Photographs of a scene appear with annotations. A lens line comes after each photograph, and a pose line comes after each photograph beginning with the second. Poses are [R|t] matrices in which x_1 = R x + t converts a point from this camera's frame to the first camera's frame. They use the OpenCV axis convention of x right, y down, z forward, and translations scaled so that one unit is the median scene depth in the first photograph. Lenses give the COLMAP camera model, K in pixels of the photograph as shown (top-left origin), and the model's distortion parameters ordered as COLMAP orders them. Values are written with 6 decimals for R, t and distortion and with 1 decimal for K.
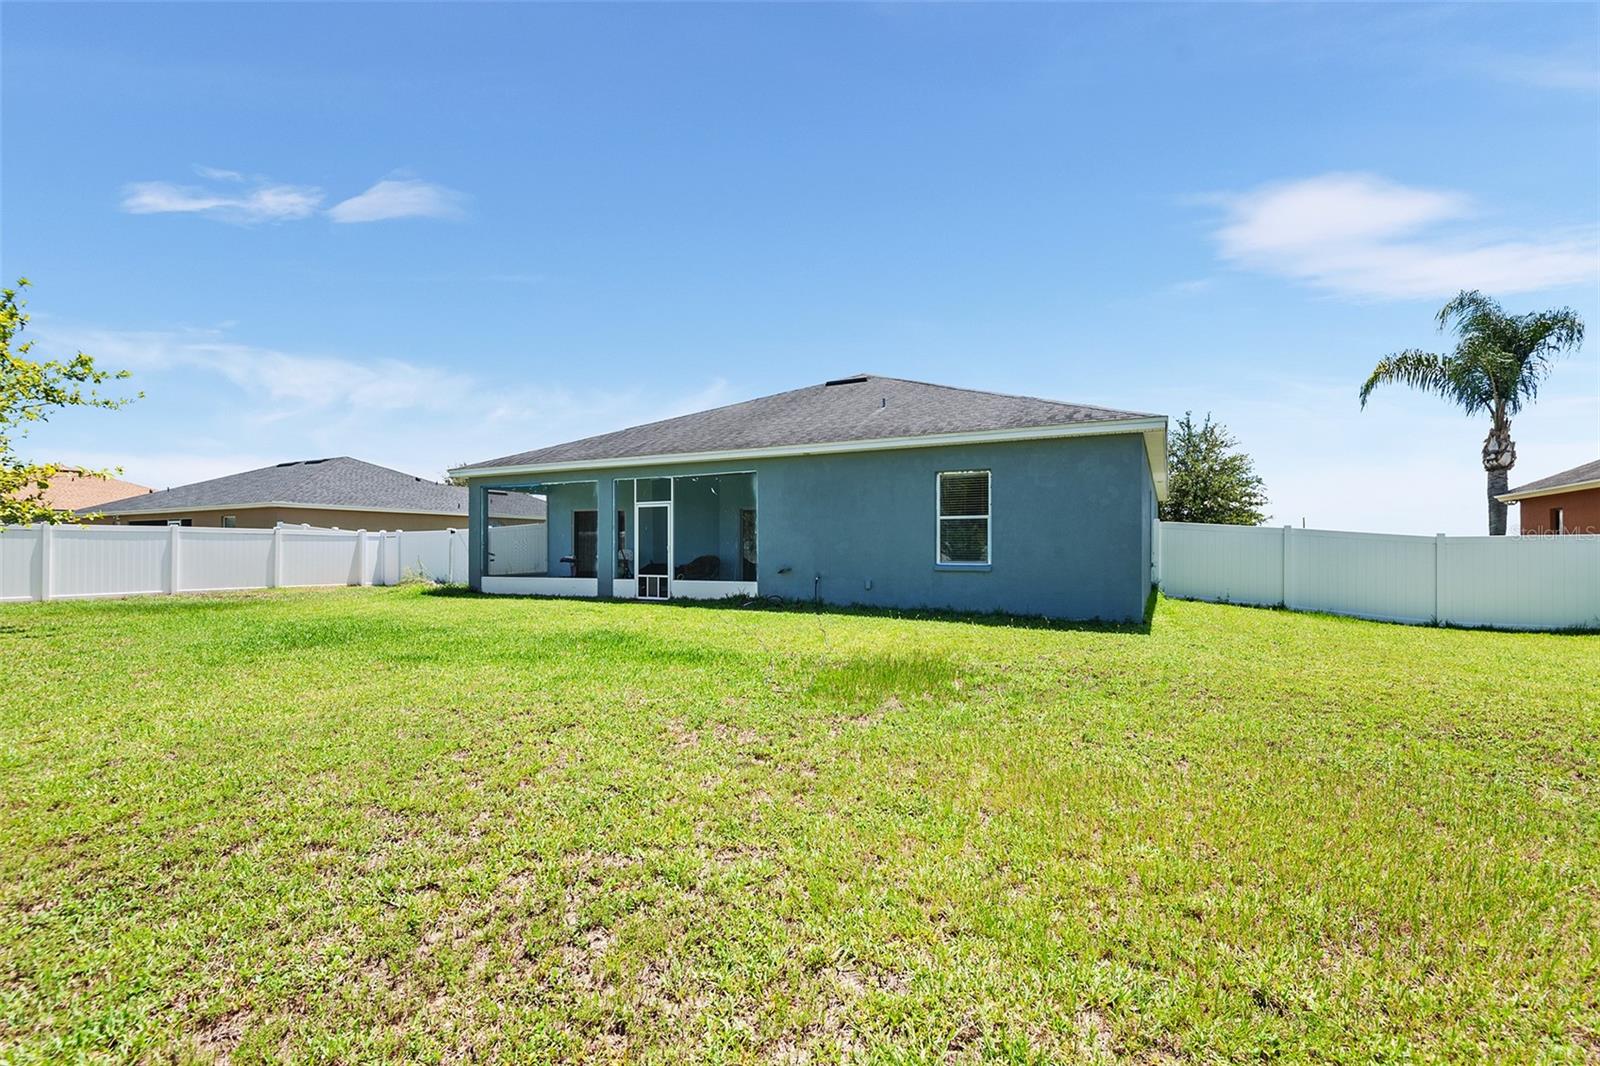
lens RADIAL K [[723.4, 0, 827.3], [0, 723.4, 523.8], [0, 0, 1]] dist [0.029053, -0.016573]
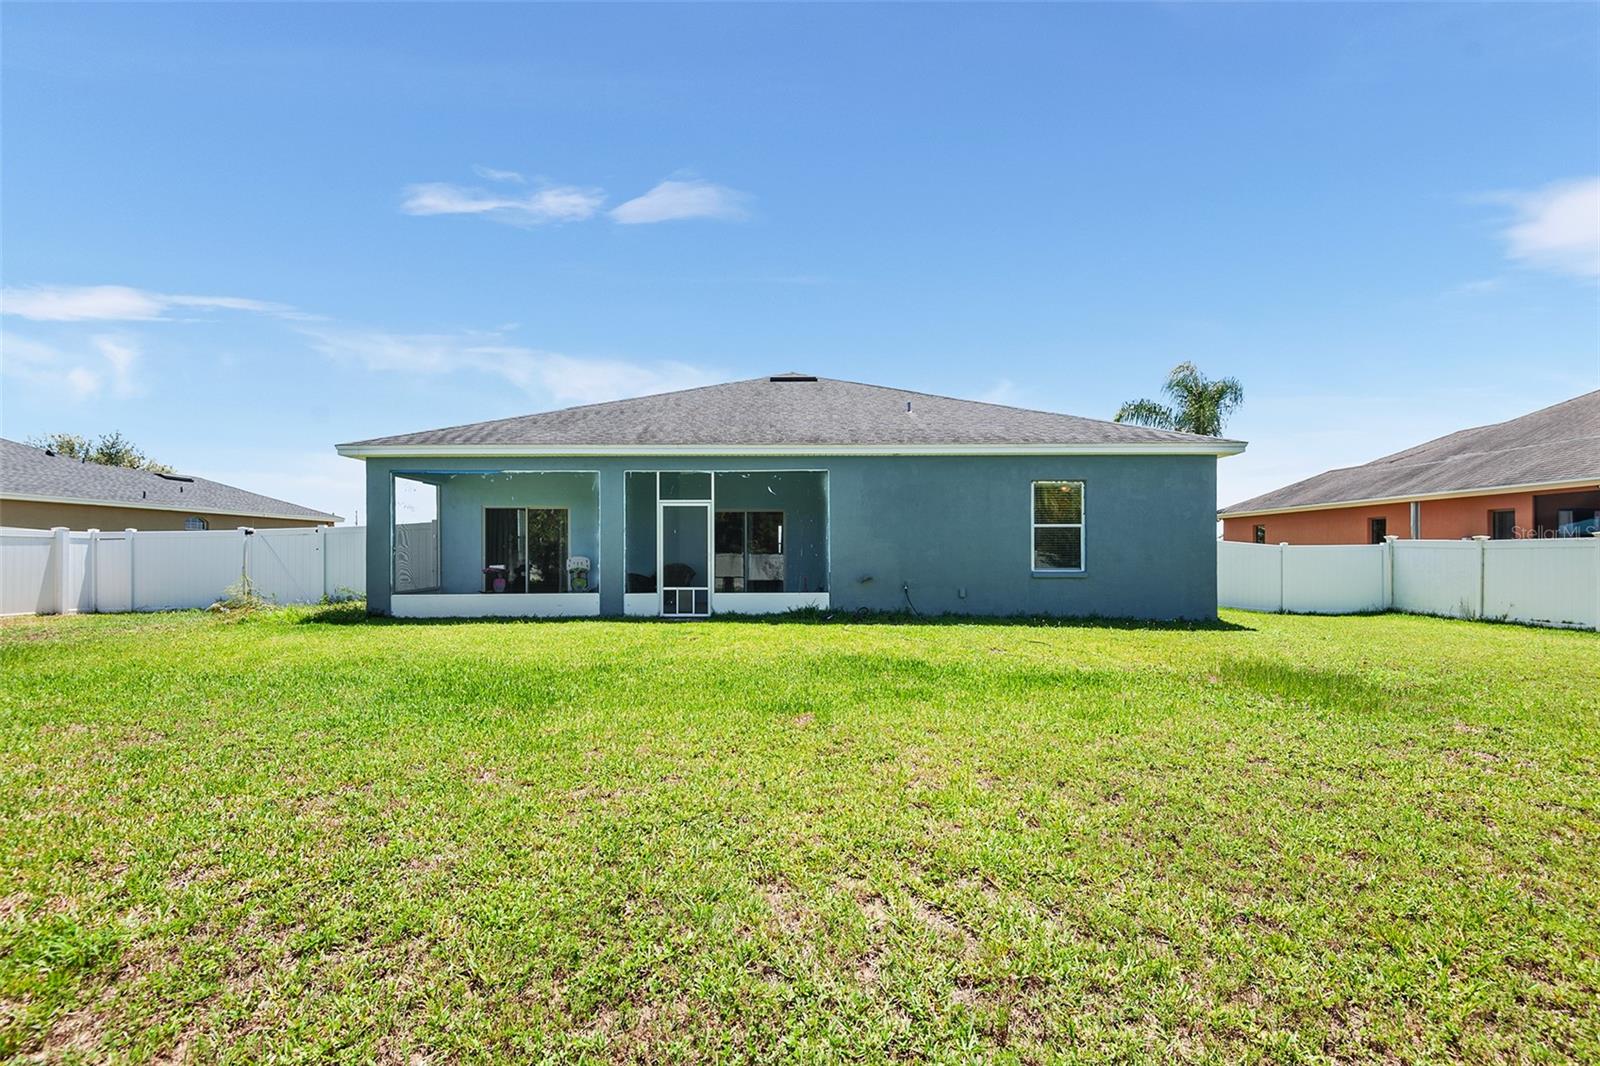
lens RADIAL K [[723.4, 0, 796.9], [0, 723.4, 542.3], [0, 0, 1]] dist [0.029053, -0.016573]
pose [[0.899991, 0.005707, 0.435872, -0.491832], [-0.013585, 0.999796, 0.014960, 0.003762], [-0.435697, -0.019385, 0.899885, 0.187009]]
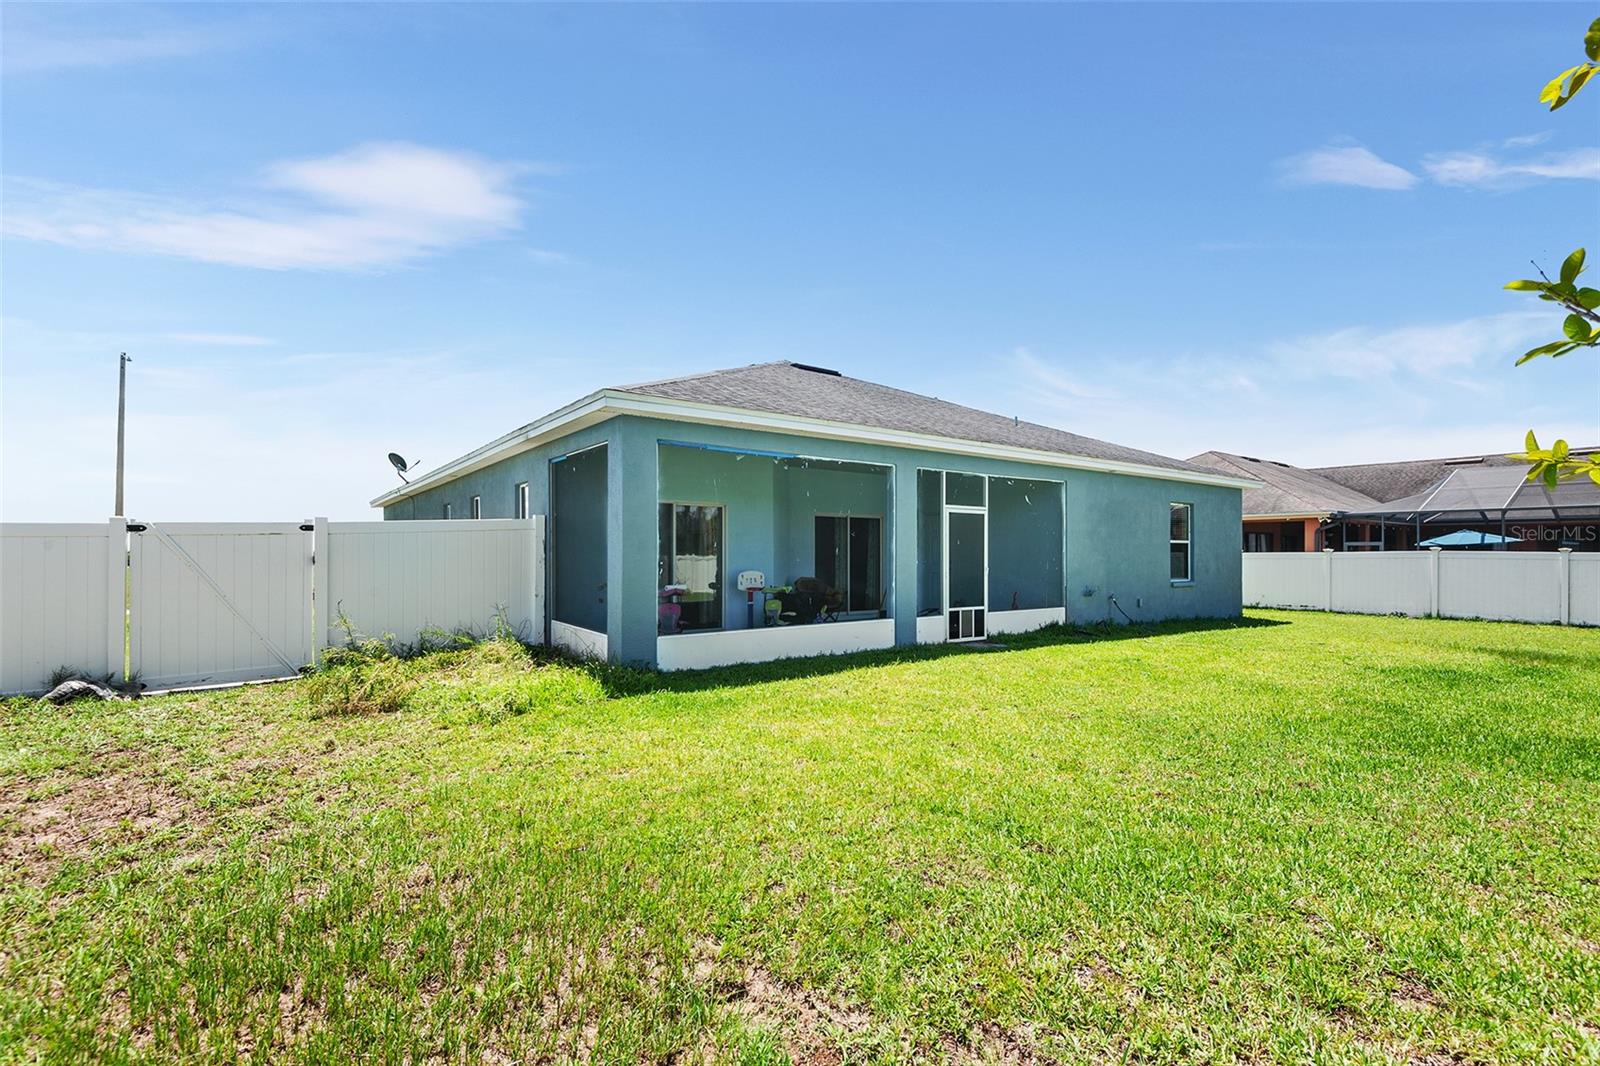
lens RADIAL K [[723.4, 0, 790.0], [0, 723.4, 548.7], [0, 0, 1]] dist [0.029053, -0.016573]
pose [[0.479907, 0.019307, 0.877107, -0.962741], [-0.022336, 0.999703, -0.009785, 0.023079], [-0.877035, -0.014895, 0.480196, 0.808841]]
